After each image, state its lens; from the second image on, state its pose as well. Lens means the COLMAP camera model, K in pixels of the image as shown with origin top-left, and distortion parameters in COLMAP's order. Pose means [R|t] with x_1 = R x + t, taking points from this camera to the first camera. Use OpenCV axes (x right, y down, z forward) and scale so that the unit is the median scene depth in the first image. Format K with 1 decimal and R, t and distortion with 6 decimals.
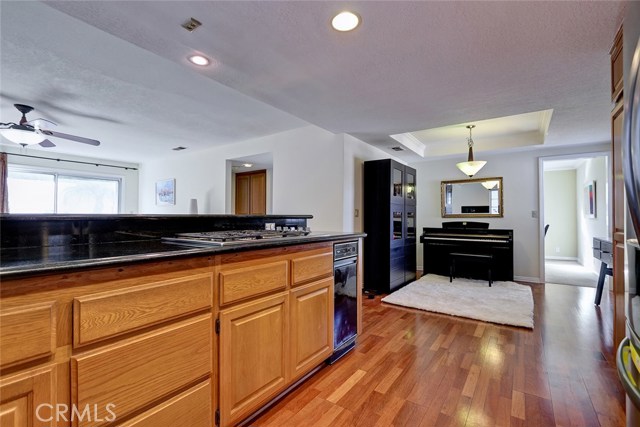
lens RADIAL K [[287.5, 0, 317.4], [0, 287.5, 207.5], [0, 0, 1]] dist [-0.011776, -0.000241]
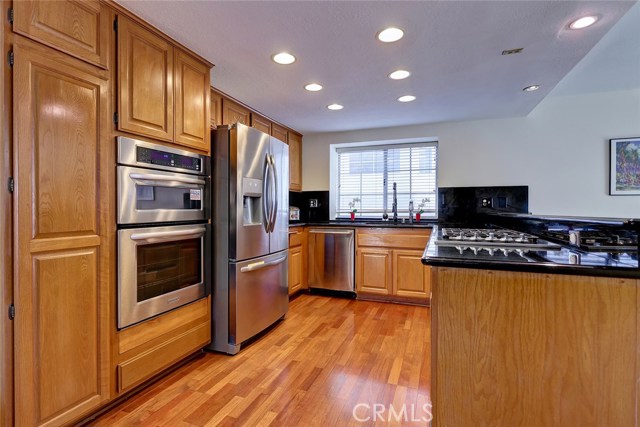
lens RADIAL K [[327.1, 0, 305.8], [0, 327.1, 209.3], [0, 0, 1]] dist [0.000841, -0.000125]
pose [[-0.973488, -0.005270, -0.228678, 0.330096], [0.002326, 0.999455, -0.032937, 0.021298], [0.228727, -0.032596, -0.972945, 1.028872]]
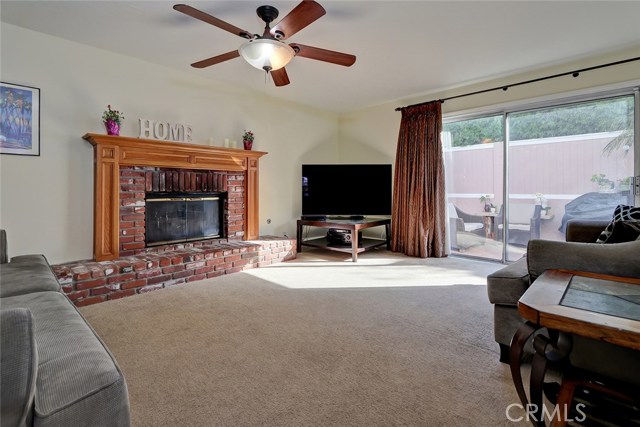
lens RADIAL K [[297.1, 0, 318.6], [0, 297.1, 190.4], [0, 0, 1]] dist [0.000290, -0.000053]
pose [[-0.161791, -0.003456, -0.986819, -0.374215], [0.036264, 0.999298, -0.009445, 0.077666], [0.986158, -0.037314, -0.161552, 1.237174]]
